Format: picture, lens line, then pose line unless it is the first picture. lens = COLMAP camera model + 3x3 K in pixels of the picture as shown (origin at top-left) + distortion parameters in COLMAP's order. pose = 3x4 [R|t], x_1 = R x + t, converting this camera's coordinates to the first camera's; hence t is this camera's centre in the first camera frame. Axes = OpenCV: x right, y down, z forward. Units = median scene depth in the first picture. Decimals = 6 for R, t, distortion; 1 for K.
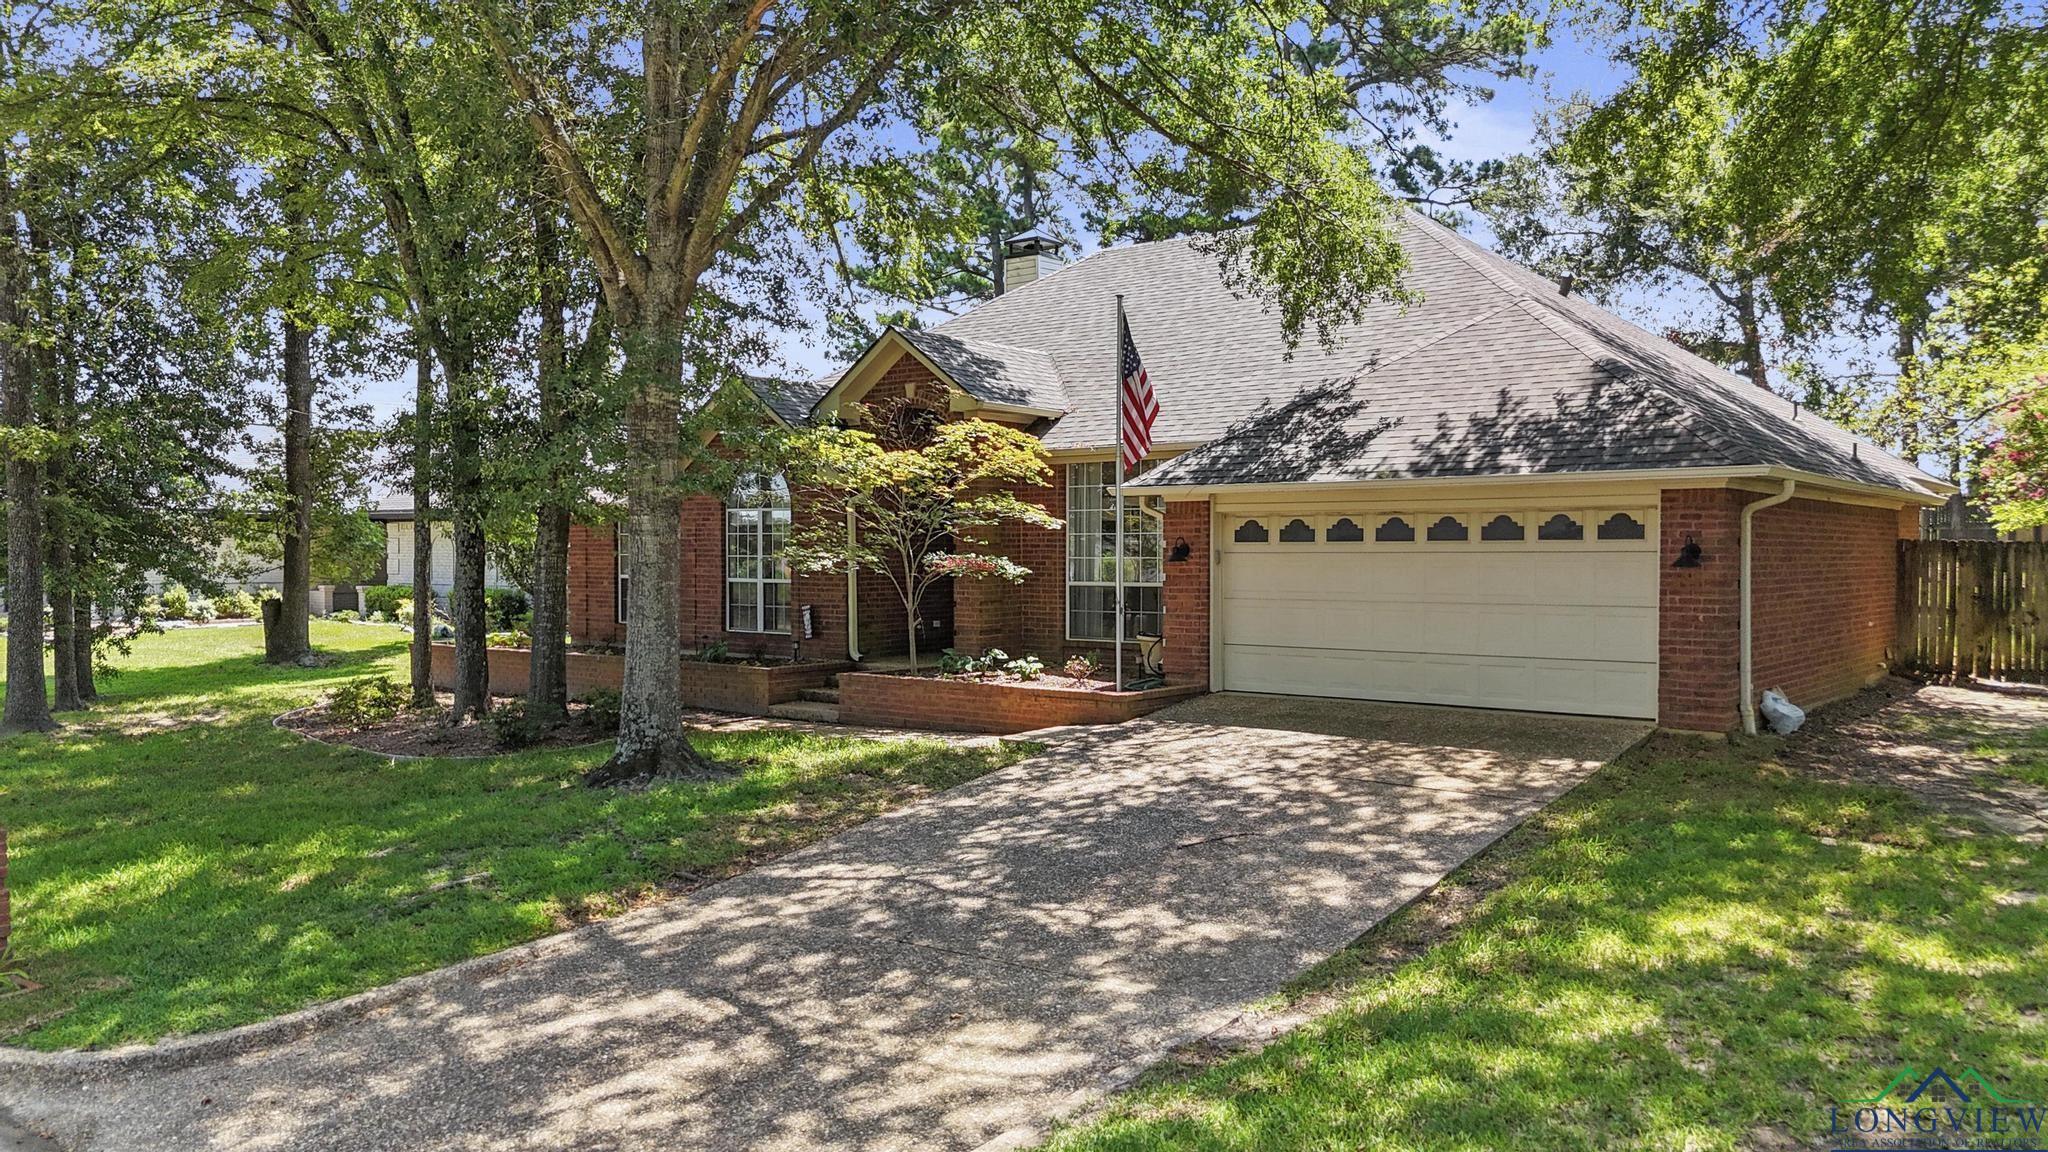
lens RADIAL K [[1483.2, 0, 1024.0], [0, 1483.2, 576.0], [0, 0, 1]] dist [0.001913, -0.001813]
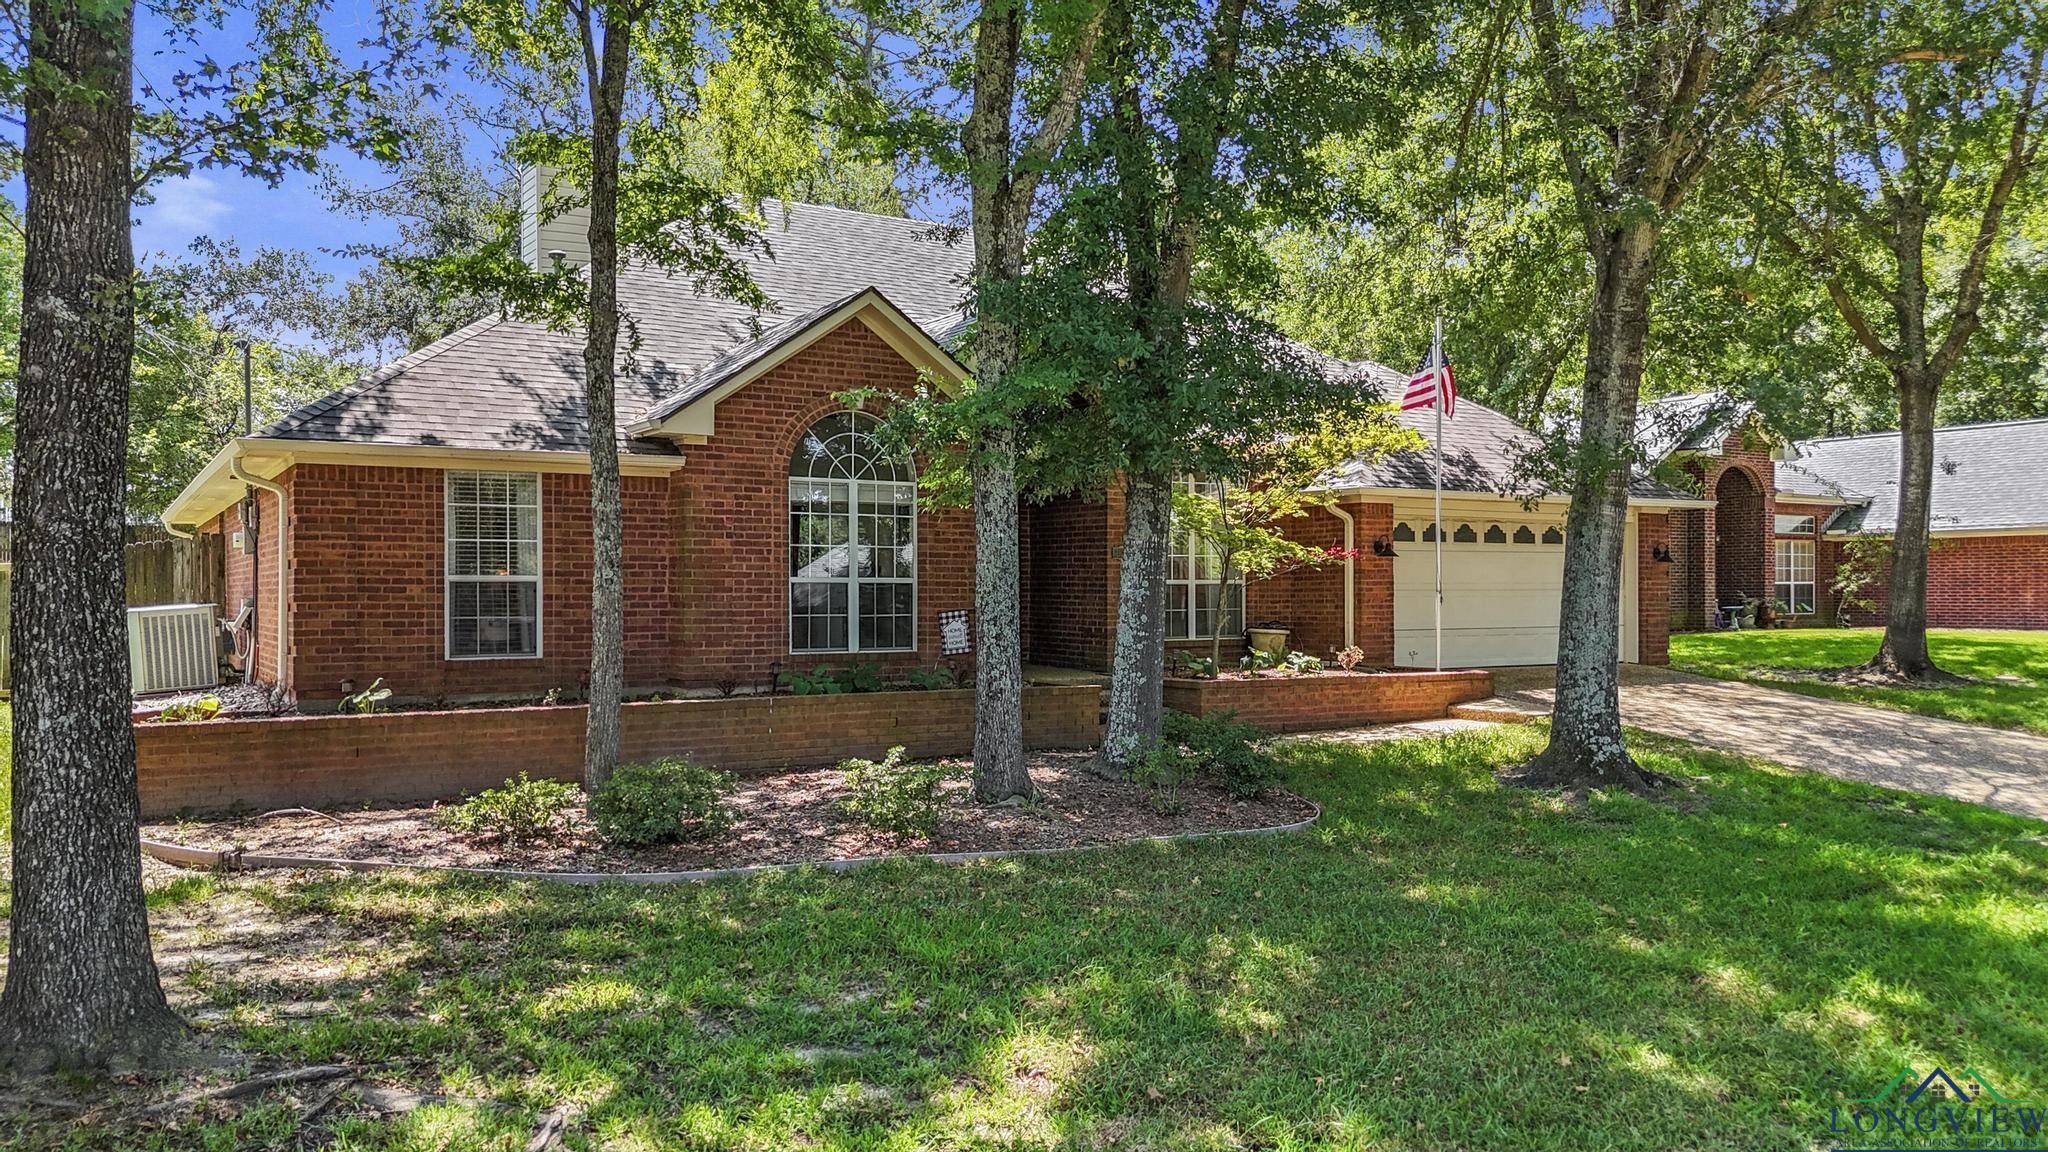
lens RADIAL K [[1483.2, 0, 1024.0], [0, 1483.2, 576.0], [0, 0, 1]] dist [0.001913, -0.001813]
pose [[0.466280, -0.014981, 0.884510, -1.060495], [0.002530, 0.999875, 0.015601, -0.015722], [-0.884634, -0.005037, 0.466260, 0.746282]]
